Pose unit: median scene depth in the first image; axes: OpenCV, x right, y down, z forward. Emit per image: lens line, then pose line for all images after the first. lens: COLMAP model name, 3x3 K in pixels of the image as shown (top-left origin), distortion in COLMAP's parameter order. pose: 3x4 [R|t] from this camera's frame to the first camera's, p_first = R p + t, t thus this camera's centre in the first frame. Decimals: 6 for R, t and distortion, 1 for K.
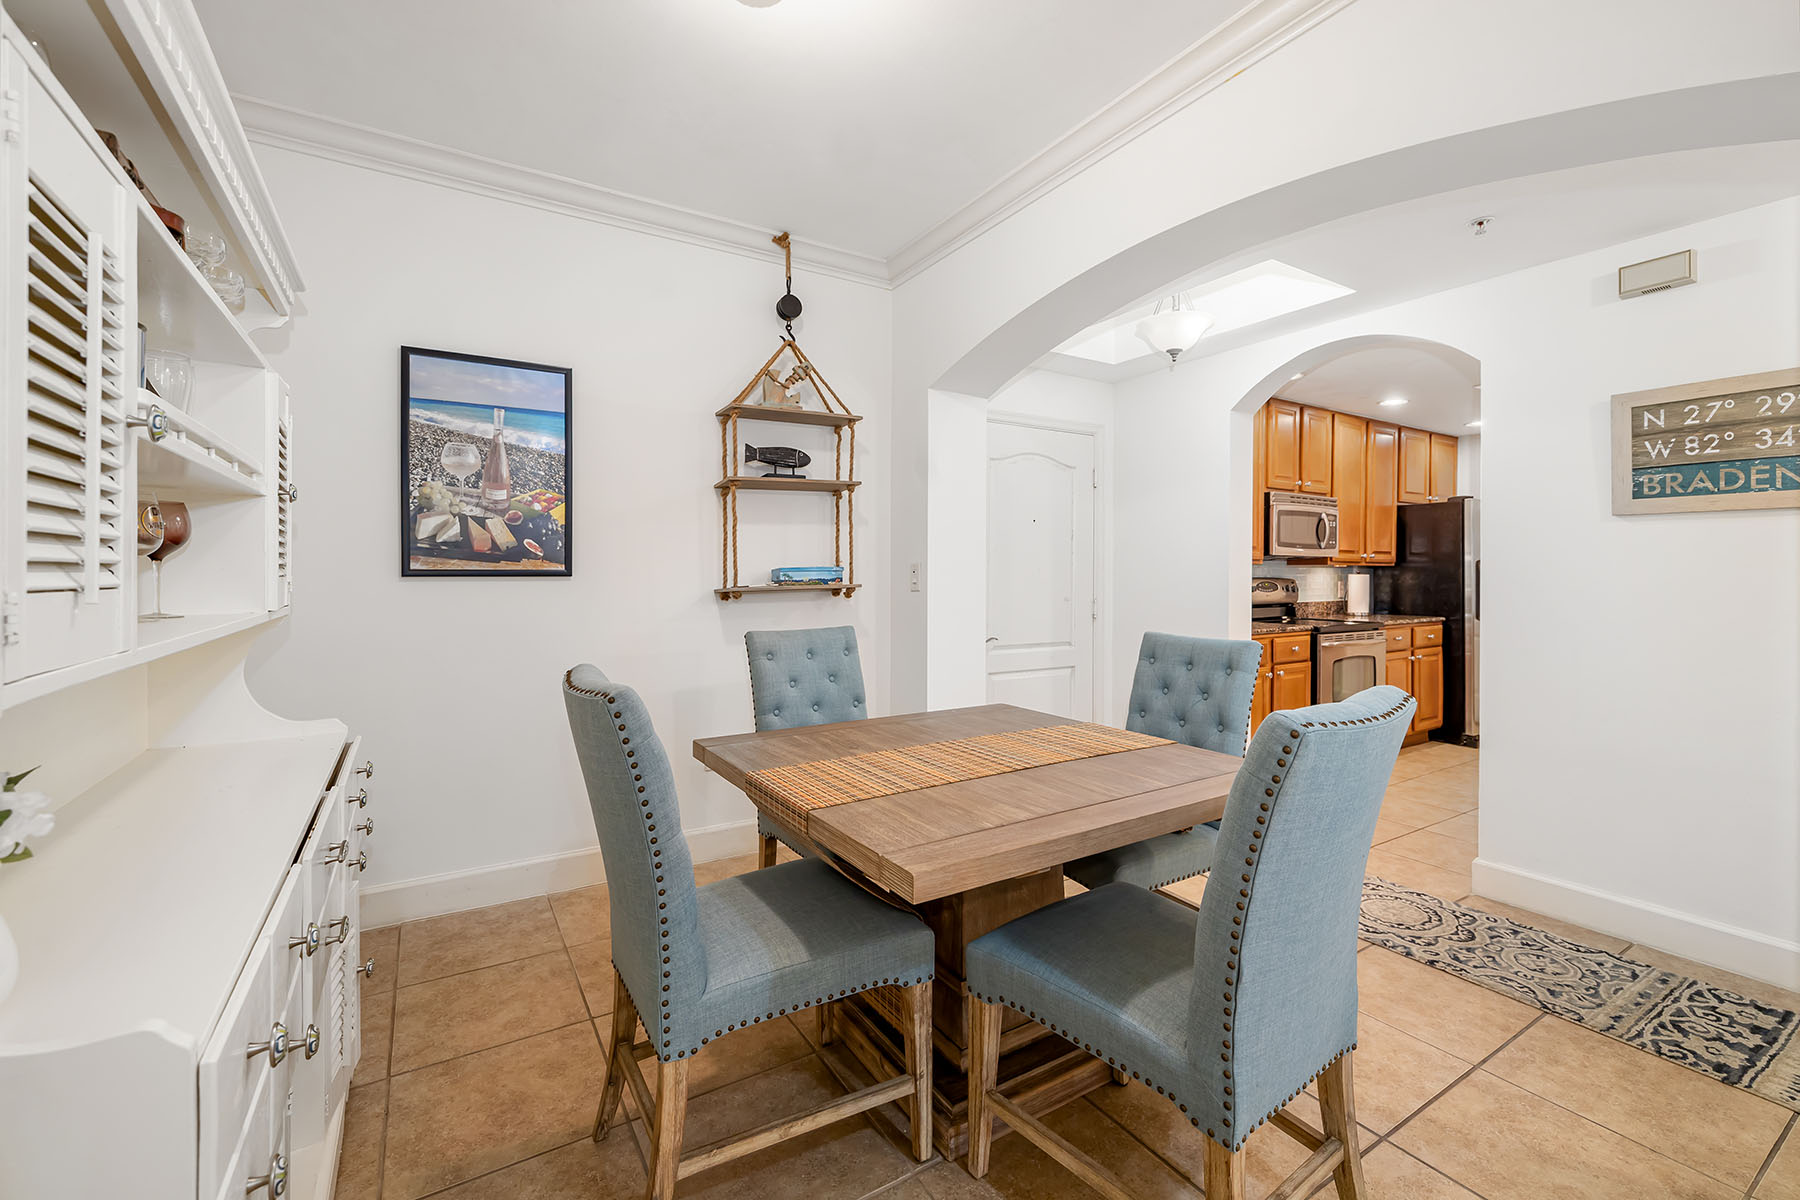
lens RADIAL K [[759.1, 0, 884.3], [0, 759.1, 584.5], [0, 0, 1]] dist [-0.003539, 0.001473]
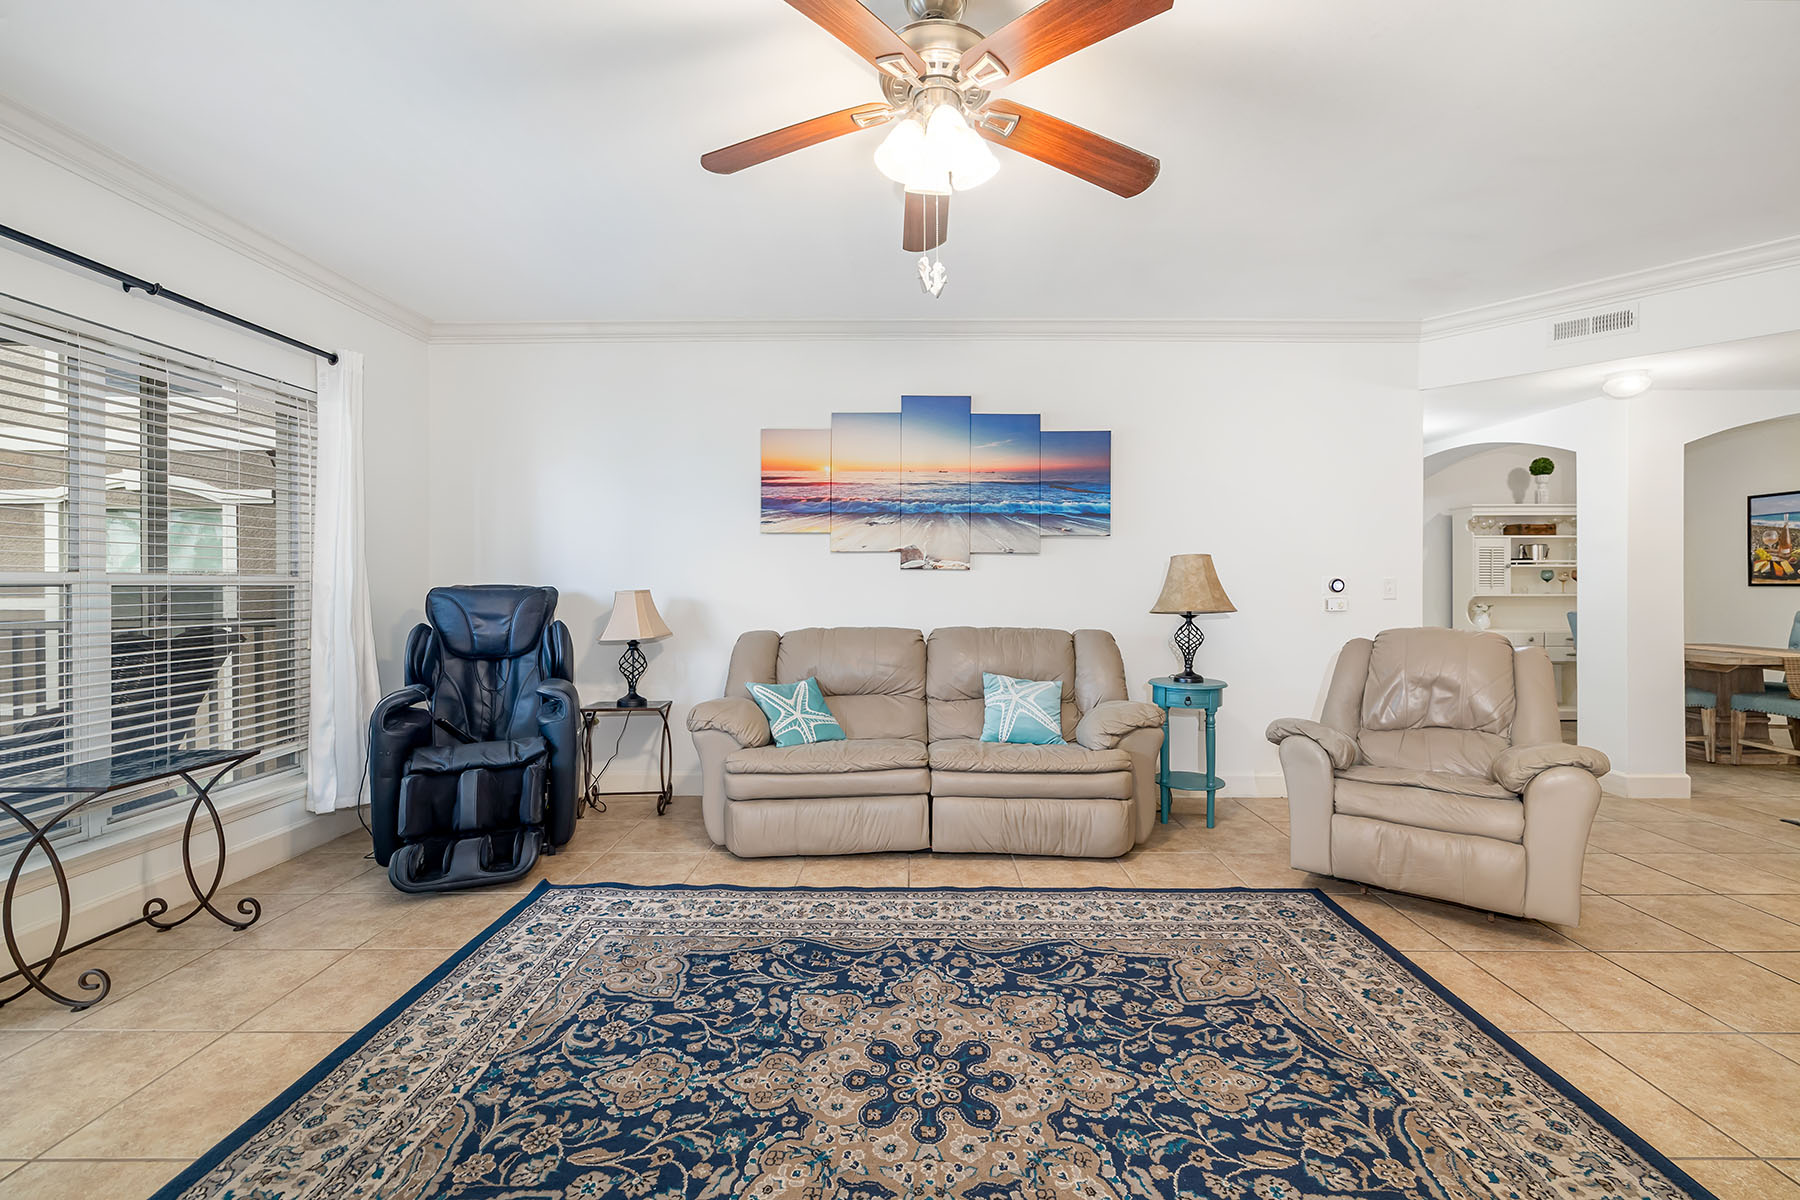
lens RADIAL K [[759.1, 0, 935.2], [0, 759.1, 587.0], [0, 0, 1]] dist [-0.003539, 0.001473]
pose [[-0.521766, 0.002254, -0.853086, 2.393164], [-0.008766, 0.999930, 0.008004, -0.004606], [0.853044, 0.011655, -0.521710, 0.003327]]
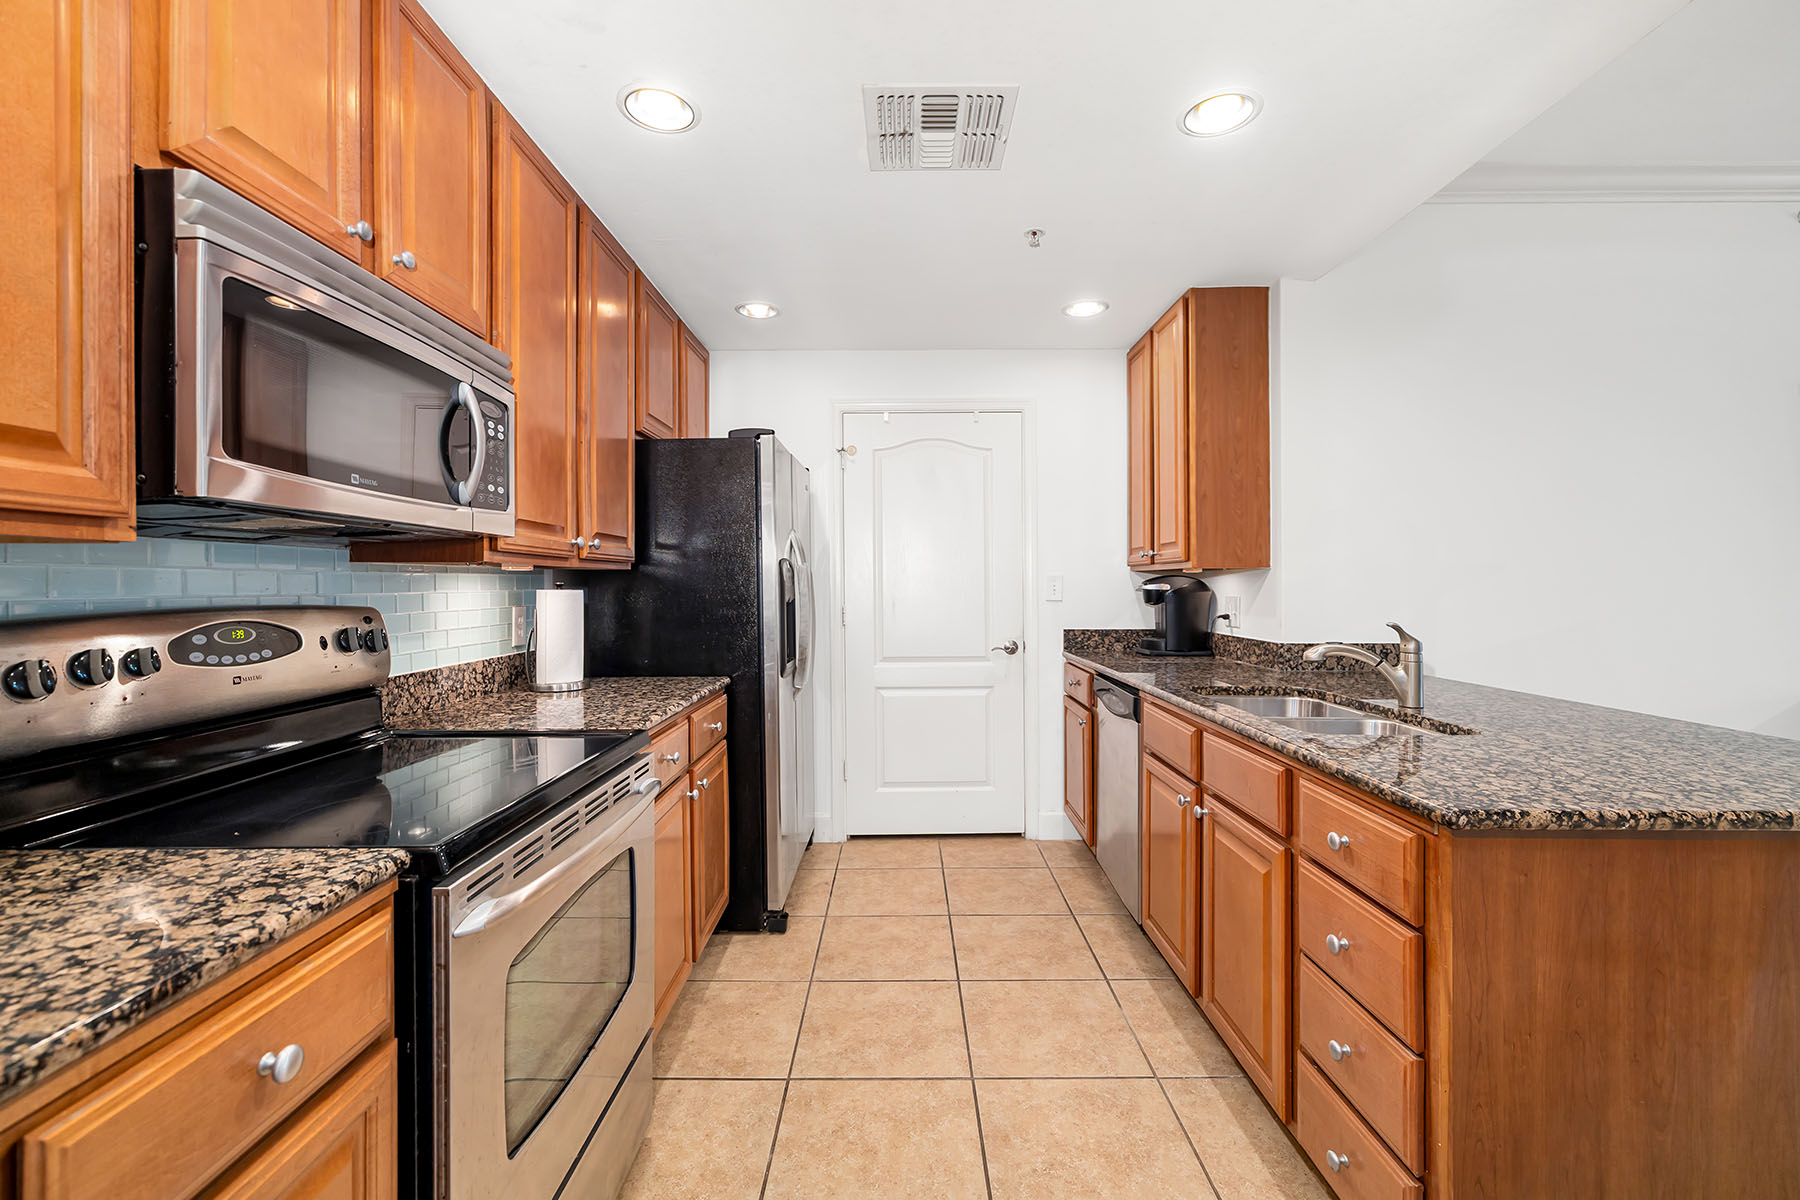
lens RADIAL K [[759.1, 0, 906.5], [0, 759.1, 589.5], [0, 0, 1]] dist [-0.003539, 0.001473]
pose [[0.515115, -0.008896, 0.857075, 0.643906], [0.015256, 0.999883, 0.001209, -0.018867], [-0.856985, 0.012453, 0.515190, 1.091039]]
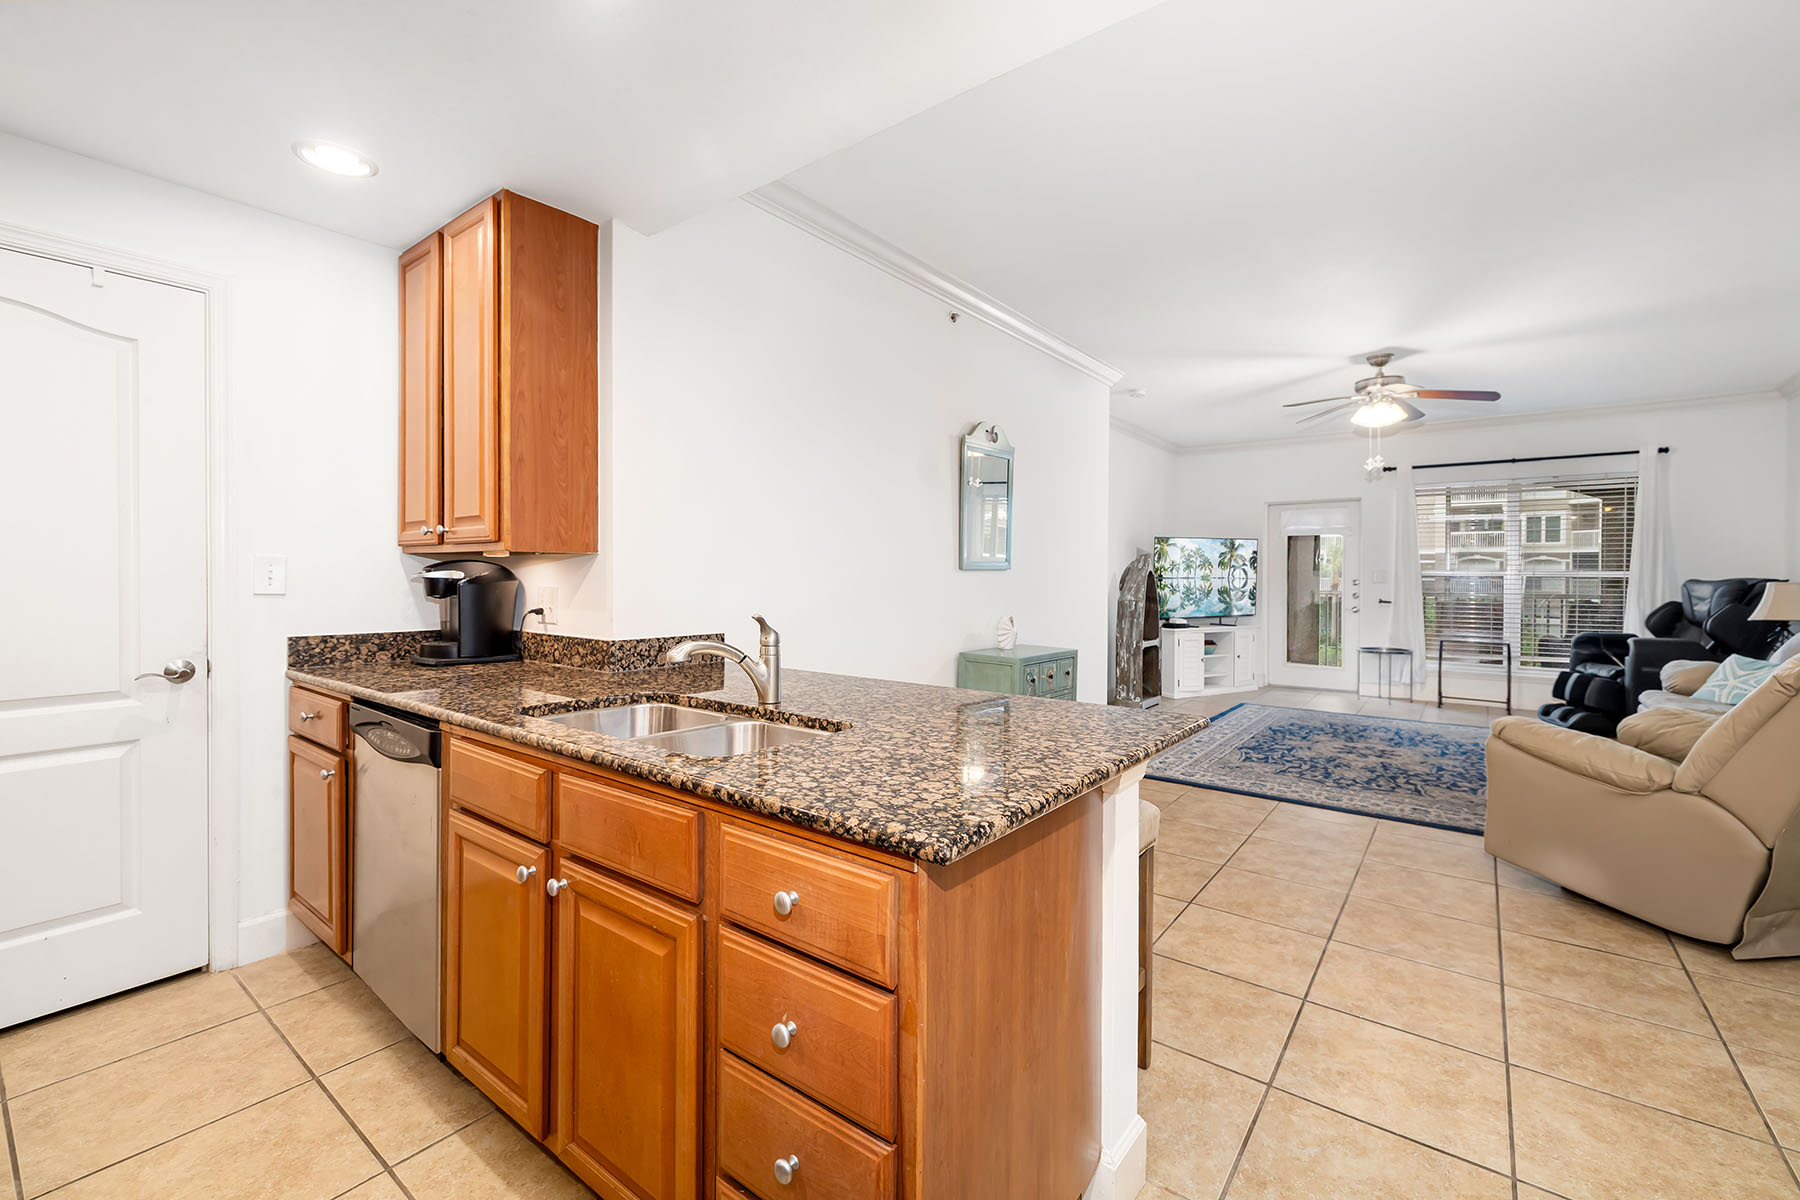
lens RADIAL K [[759.1, 0, 912.6], [0, 759.1, 580.4], [0, 0, 1]] dist [-0.003539, 0.001473]
pose [[-0.368708, -0.010395, 0.929487, 0.794999], [0.004909, 0.999902, 0.013130, -0.017841], [-0.929532, 0.009404, -0.368621, 1.169039]]
